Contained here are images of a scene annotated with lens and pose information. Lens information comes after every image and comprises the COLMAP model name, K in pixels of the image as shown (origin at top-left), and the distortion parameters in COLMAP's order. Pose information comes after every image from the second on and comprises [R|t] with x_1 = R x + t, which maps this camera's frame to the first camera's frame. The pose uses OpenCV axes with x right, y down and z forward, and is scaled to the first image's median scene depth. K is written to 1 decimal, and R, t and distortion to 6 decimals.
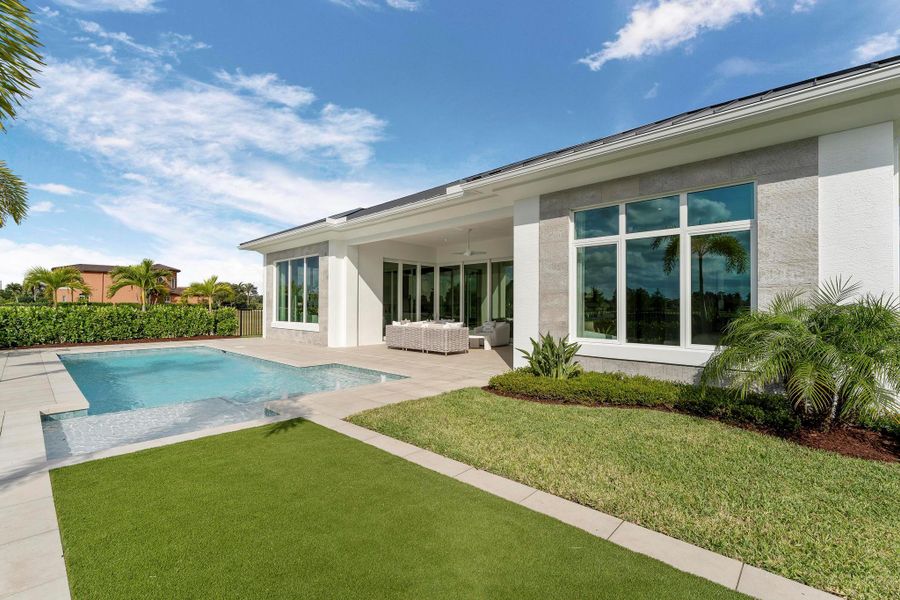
lens RADIAL K [[396.5, 0, 445.2], [0, 396.5, 307.5], [0, 0, 1]] dist [-0.002241, -0.000640]
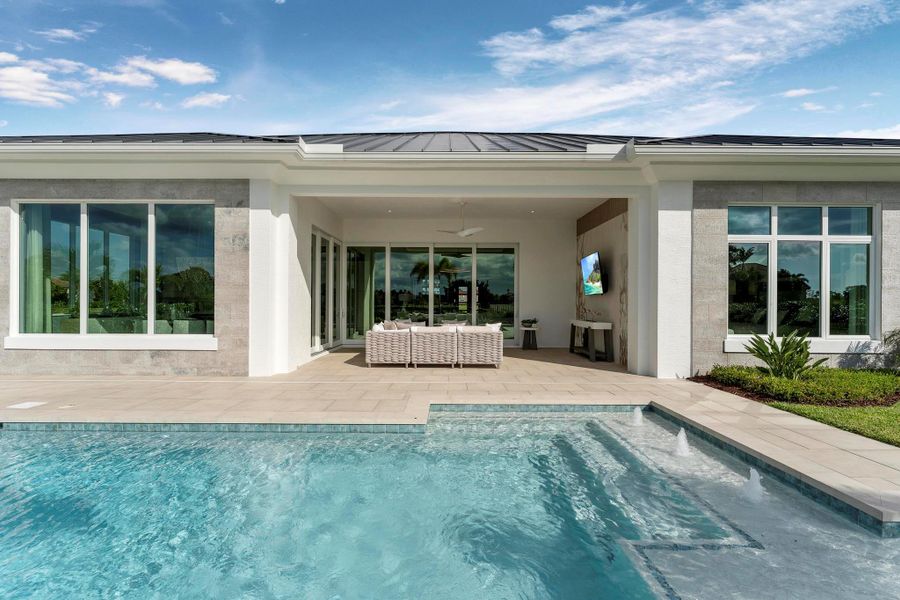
lens RADIAL K [[396.5, 0, 450.8], [0, 396.5, 302.0], [0, 0, 1]] dist [-0.002241, -0.000640]
pose [[0.728097, -0.006734, 0.685441, -0.574050], [-0.000158, 0.999950, 0.009991, -0.010431], [-0.685474, -0.007382, 0.728060, 0.521801]]
